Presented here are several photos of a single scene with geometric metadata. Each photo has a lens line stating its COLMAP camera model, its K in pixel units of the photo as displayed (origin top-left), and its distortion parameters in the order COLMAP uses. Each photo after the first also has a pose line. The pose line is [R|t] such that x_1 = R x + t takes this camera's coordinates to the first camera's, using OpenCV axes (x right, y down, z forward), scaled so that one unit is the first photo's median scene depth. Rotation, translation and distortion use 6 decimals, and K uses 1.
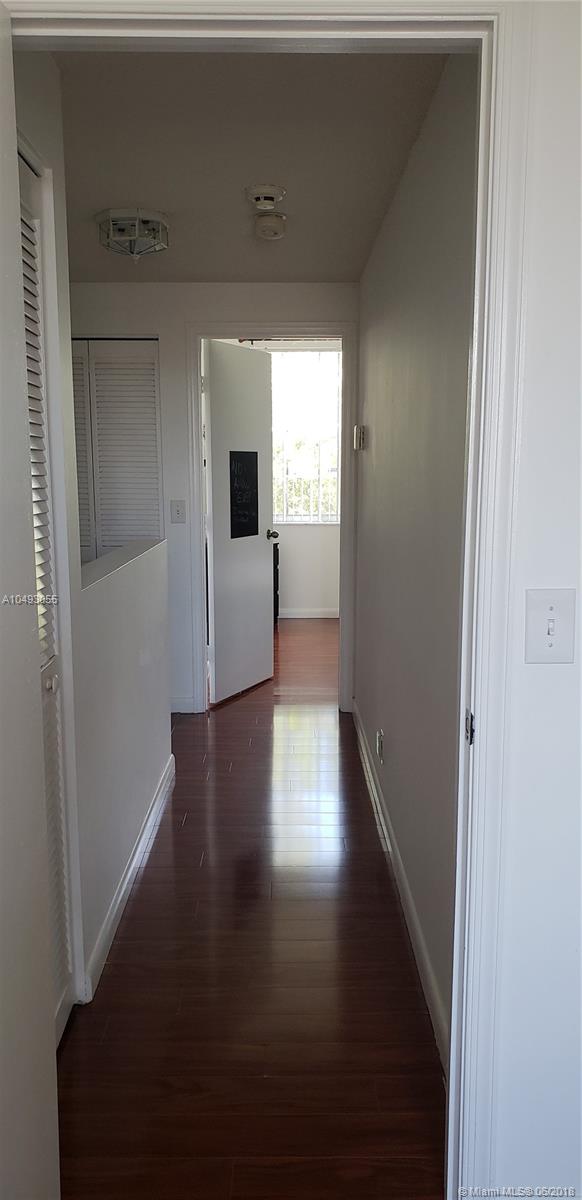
lens RADIAL K [[930.3, 0, 291.1], [0, 930.3, 609.7], [0, 0, 1]] dist [0.118222, -0.307592]
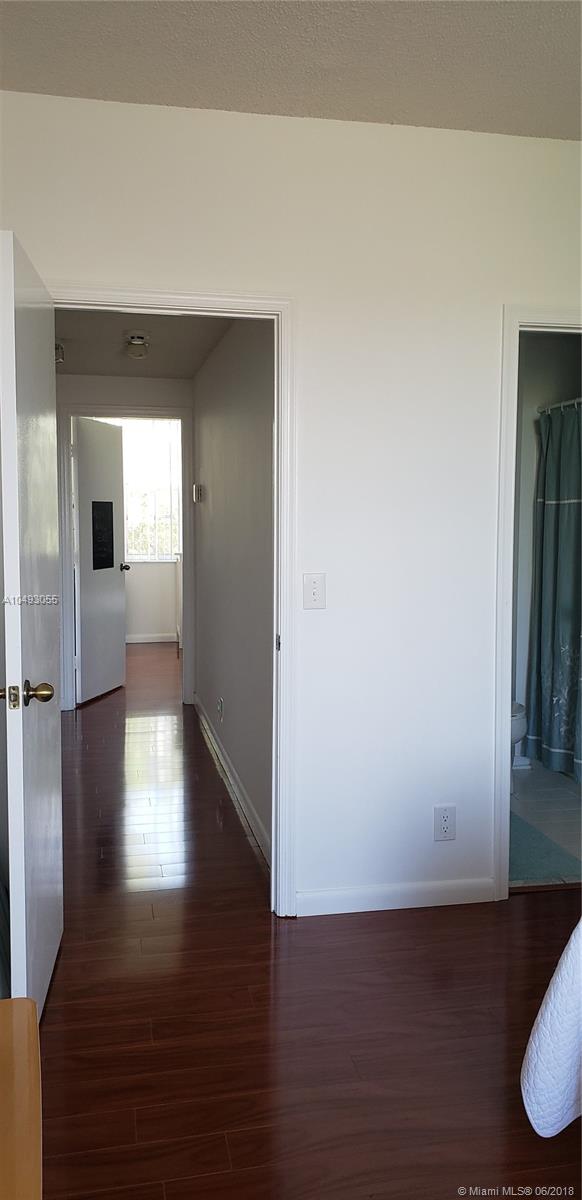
lens RADIAL K [[917.0, 0, 290.1], [0, 917.0, 588.5], [0, 0, 1]] dist [0.117394, -0.164477]
pose [[0.980623, -0.014803, 0.195346, -0.047646], [0.028979, 0.997132, -0.069913, 0.043396], [-0.193751, 0.074219, 0.978239, -0.268963]]
